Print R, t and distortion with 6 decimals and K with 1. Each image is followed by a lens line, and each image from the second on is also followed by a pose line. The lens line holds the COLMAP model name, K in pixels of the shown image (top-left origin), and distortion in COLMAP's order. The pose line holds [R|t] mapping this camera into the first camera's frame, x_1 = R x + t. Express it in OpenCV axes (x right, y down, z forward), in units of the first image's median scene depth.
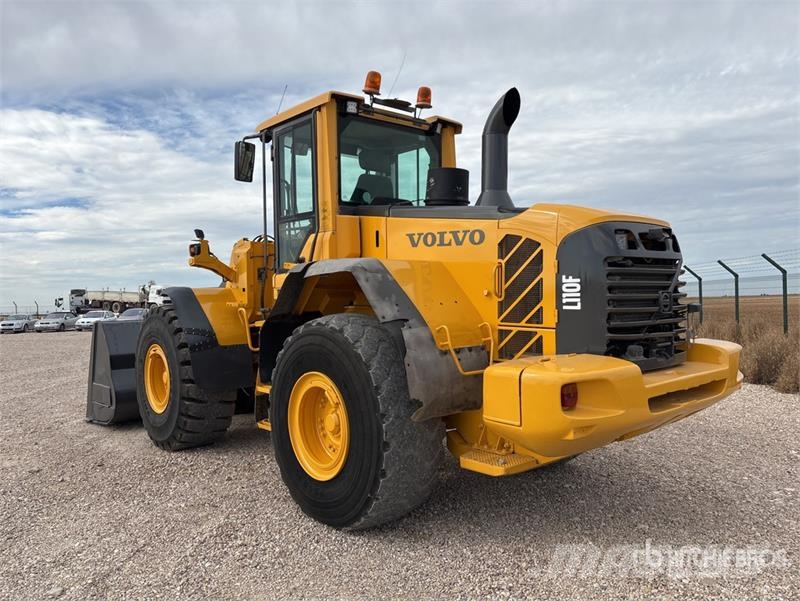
lens RADIAL K [[605.2, 0, 398.9], [0, 605.2, 305.3], [0, 0, 1]] dist [0.040507, -0.069329]
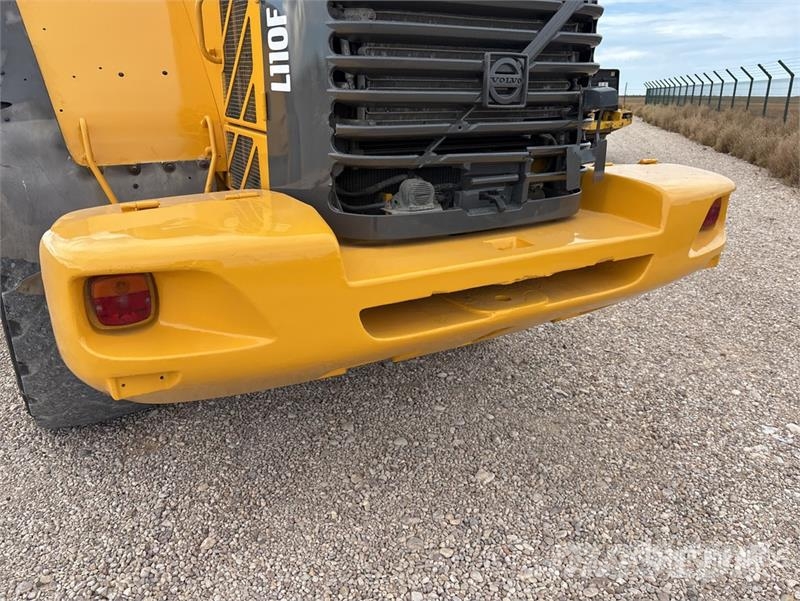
lens RADIAL K [[605.2, 0, 398.9], [0, 605.2, 305.3], [0, 0, 1]] dist [0.040507, -0.069329]
pose [[0.982981, 0.086277, -0.162190, 0.446902], [-0.028689, 0.944120, 0.328351, 0.005771], [0.181456, -0.318110, 0.930527, 0.529243]]
